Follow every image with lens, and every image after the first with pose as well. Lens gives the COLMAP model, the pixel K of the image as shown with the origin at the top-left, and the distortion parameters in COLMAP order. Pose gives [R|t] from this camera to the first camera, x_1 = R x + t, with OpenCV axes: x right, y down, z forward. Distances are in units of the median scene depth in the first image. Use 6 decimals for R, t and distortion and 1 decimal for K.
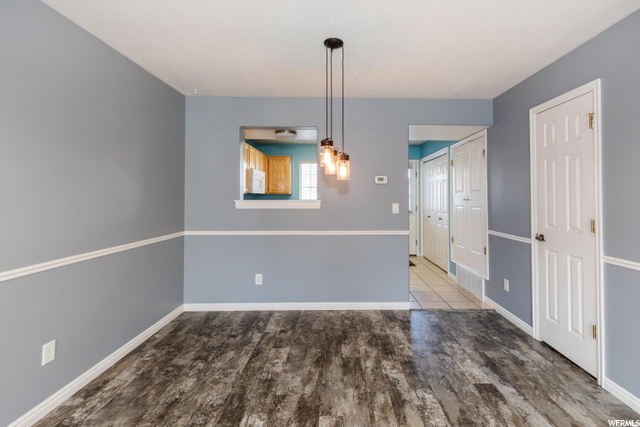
lens RADIAL K [[284.1, 0, 322.2], [0, 284.1, 192.5], [0, 0, 1]] dist [0.062837, 0.000067]
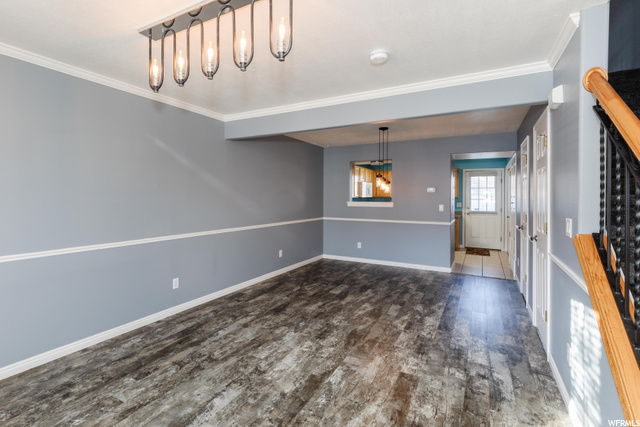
lens RADIAL K [[301.1, 0, 318.3], [0, 301.1, 197.0], [0, 0, 1]] dist [-0.001039, -0.000127]
pose [[0.881697, 0.005897, -0.471780, 0.433423], [0.001477, 0.999882, 0.015260, -0.030768], [0.471814, -0.014152, 0.881584, -0.769329]]
